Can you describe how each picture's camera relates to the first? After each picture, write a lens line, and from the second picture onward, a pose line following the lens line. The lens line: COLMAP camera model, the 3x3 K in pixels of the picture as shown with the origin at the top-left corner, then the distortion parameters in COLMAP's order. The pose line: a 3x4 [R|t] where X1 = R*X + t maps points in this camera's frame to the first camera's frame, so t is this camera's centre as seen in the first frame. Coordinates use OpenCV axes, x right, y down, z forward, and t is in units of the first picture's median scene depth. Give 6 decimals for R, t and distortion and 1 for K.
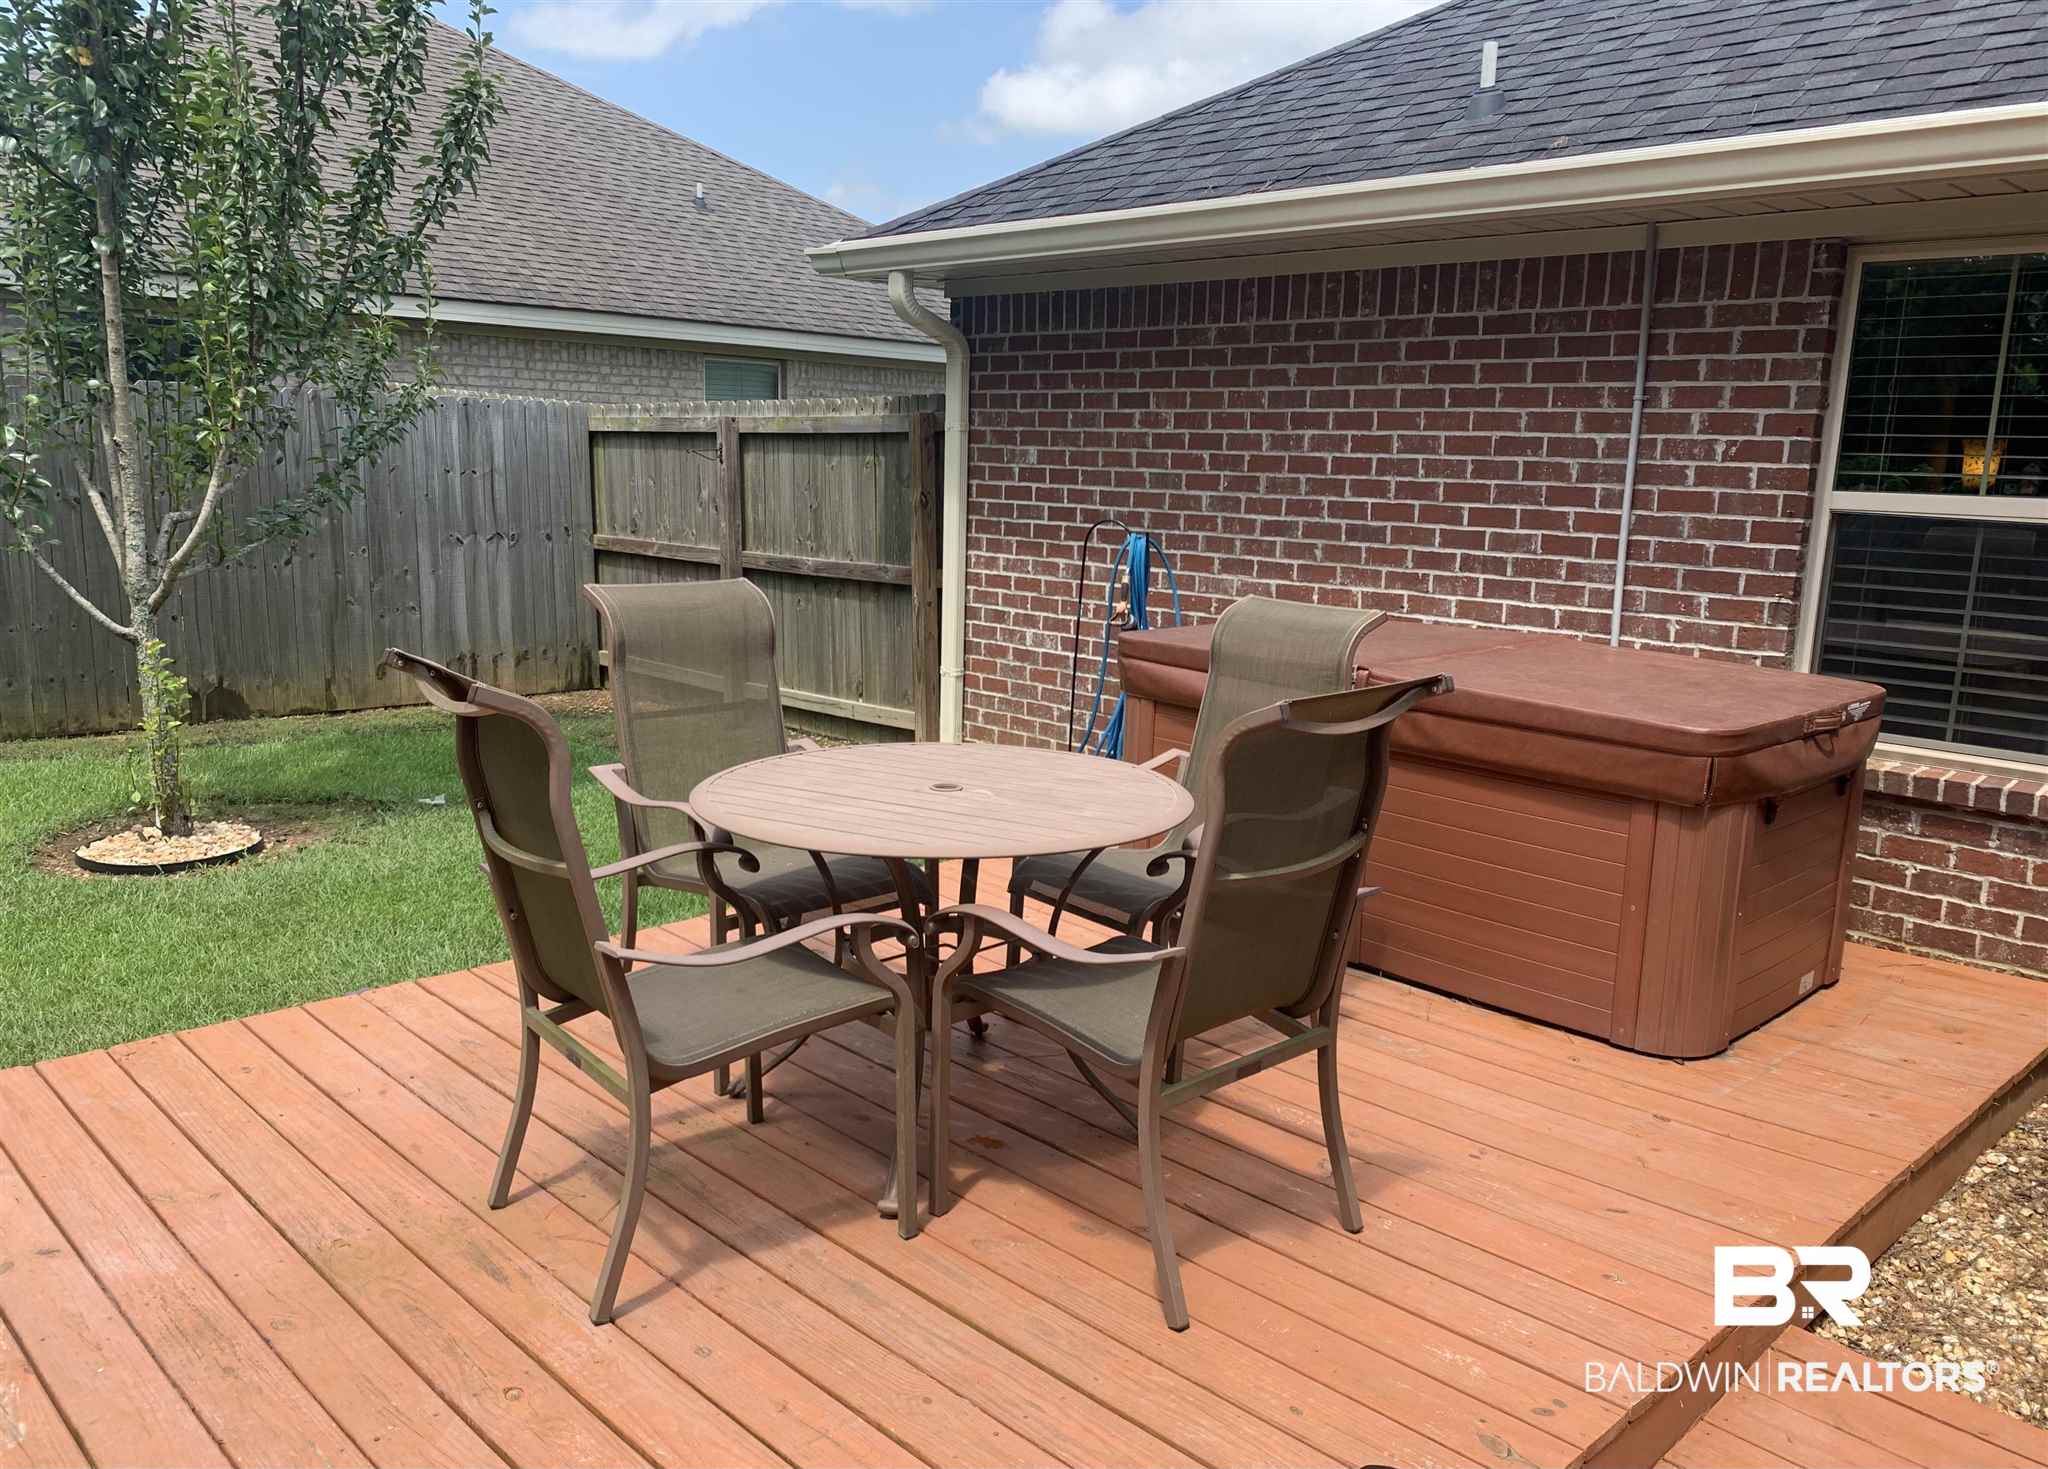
lens RADIAL K [[1550.3, 0, 1133.6], [0, 1550.3, 839.3], [0, 0, 1]] dist [0.006966, -0.051577]
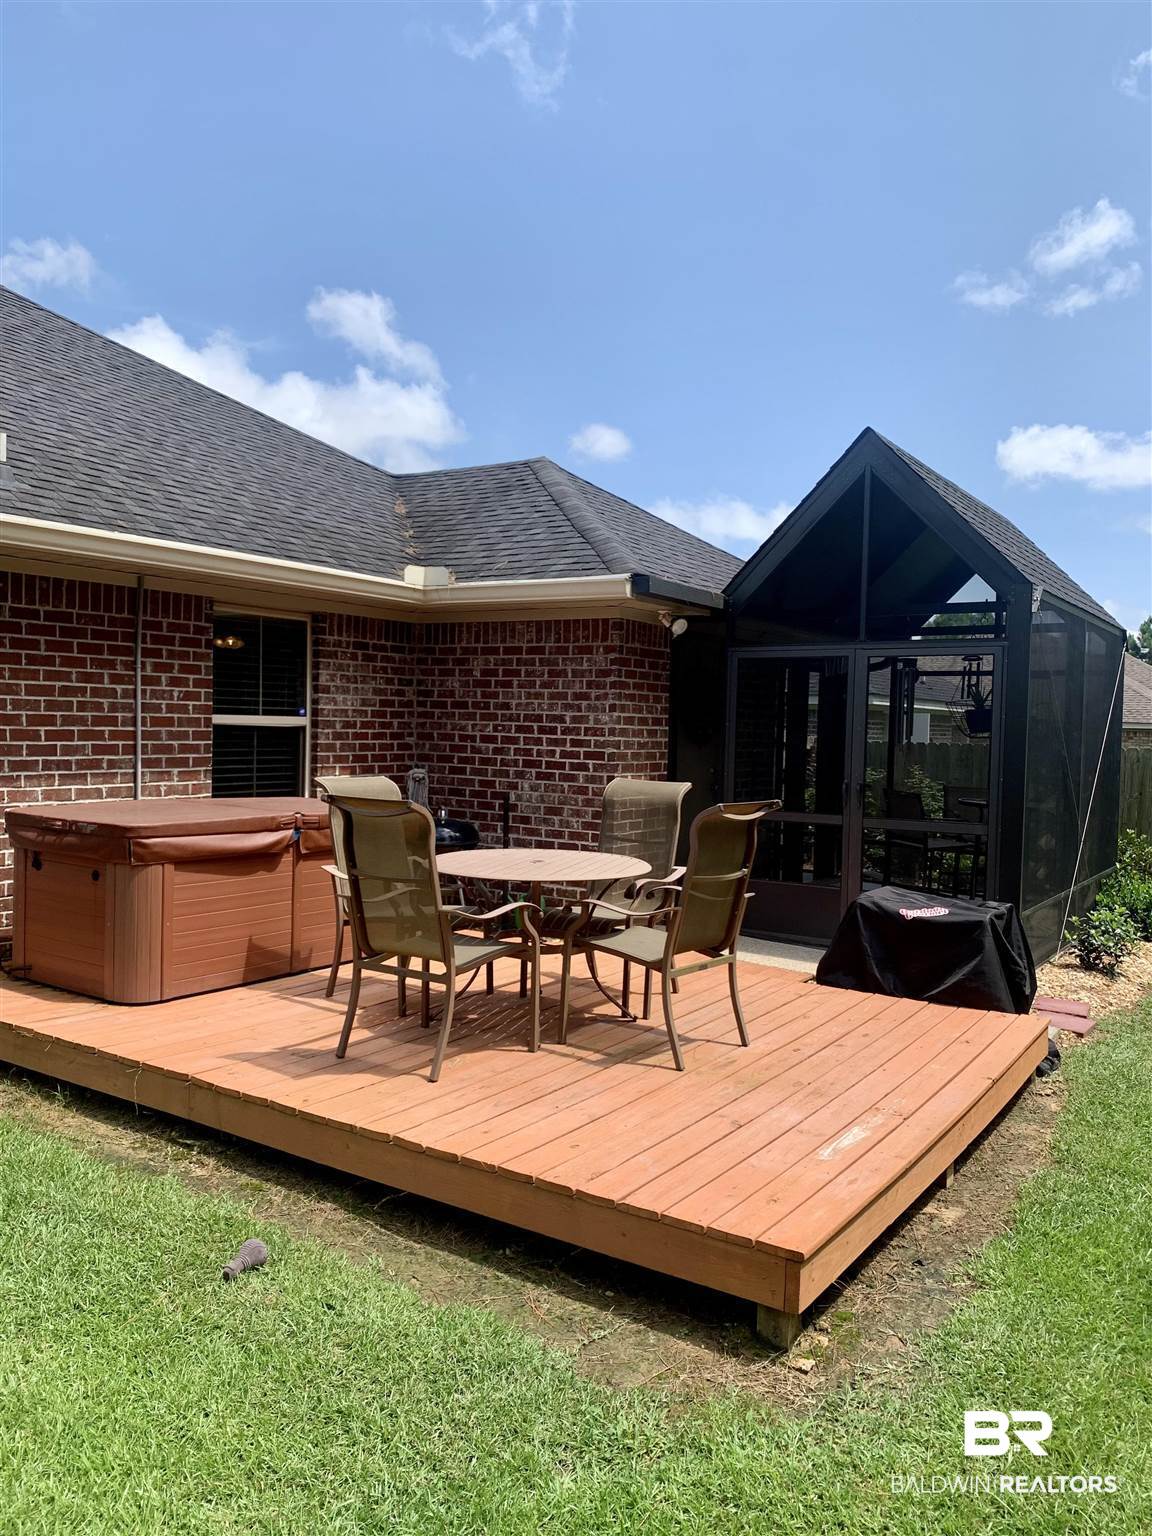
lens RADIAL K [[1179.2, 0, 570.1], [0, 1179.2, 765.1], [0, 0, 1]] dist [0.076244, -0.110236]
pose [[-0.181834, -0.071949, 0.980694, -1.098722], [0.205202, 0.972586, 0.109402, -0.214573], [-0.961680, 0.221134, -0.162085, 0.742125]]
